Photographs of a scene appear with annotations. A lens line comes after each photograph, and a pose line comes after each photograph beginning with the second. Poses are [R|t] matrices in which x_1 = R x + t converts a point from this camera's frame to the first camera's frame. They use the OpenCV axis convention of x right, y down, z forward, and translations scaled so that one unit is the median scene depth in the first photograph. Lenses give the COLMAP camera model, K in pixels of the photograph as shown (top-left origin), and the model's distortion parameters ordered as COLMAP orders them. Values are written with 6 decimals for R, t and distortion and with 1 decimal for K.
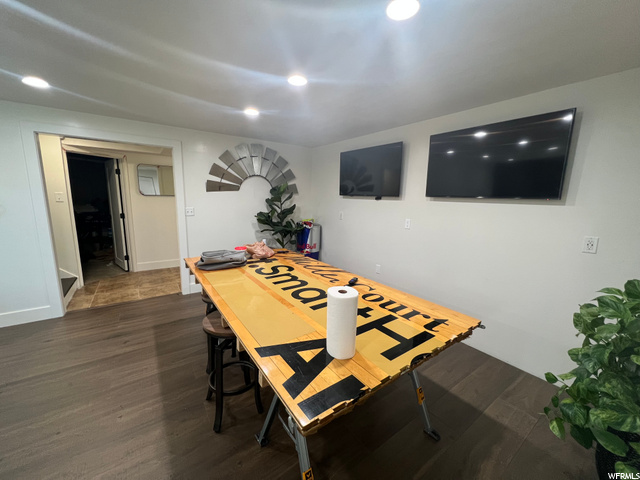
lens RADIAL K [[261.8, 0, 311.3], [0, 261.8, 233.2], [0, 0, 1]] dist [0.021479, -0.000001]
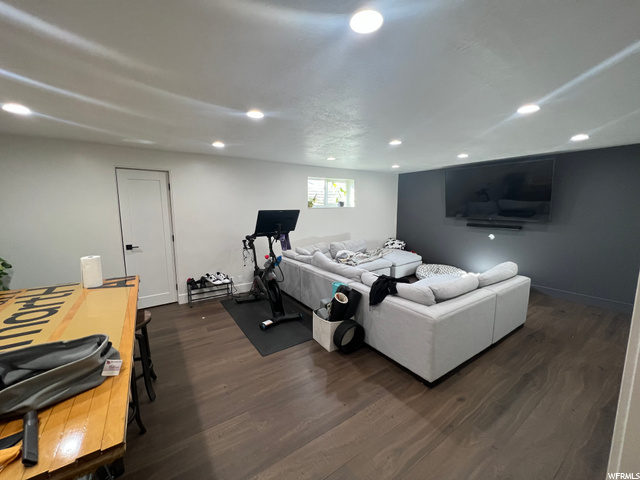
lens RADIAL K [[254.5, 0, 318.1], [0, 254.5, 239.5], [0, 0, 1]] dist [0.001131, 0.000076]
pose [[-0.999812, -0.018290, -0.006505, -0.630618], [-0.019370, 0.962115, 0.271954, -0.190442], [0.001284, 0.272029, -0.962288, 1.099060]]
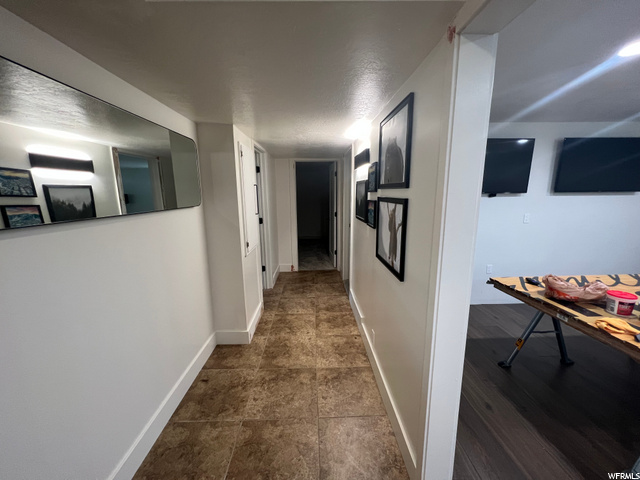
lens RADIAL K [[254.5, 0, 318.1], [0, 254.5, 239.5], [0, 0, 1]] dist [0.001131, 0.000076]
pose [[0.532804, -0.180336, 0.826800, -0.939731], [0.141237, 0.982276, 0.123232, -0.194101], [-0.834369, 0.051117, 0.548831, 1.117987]]
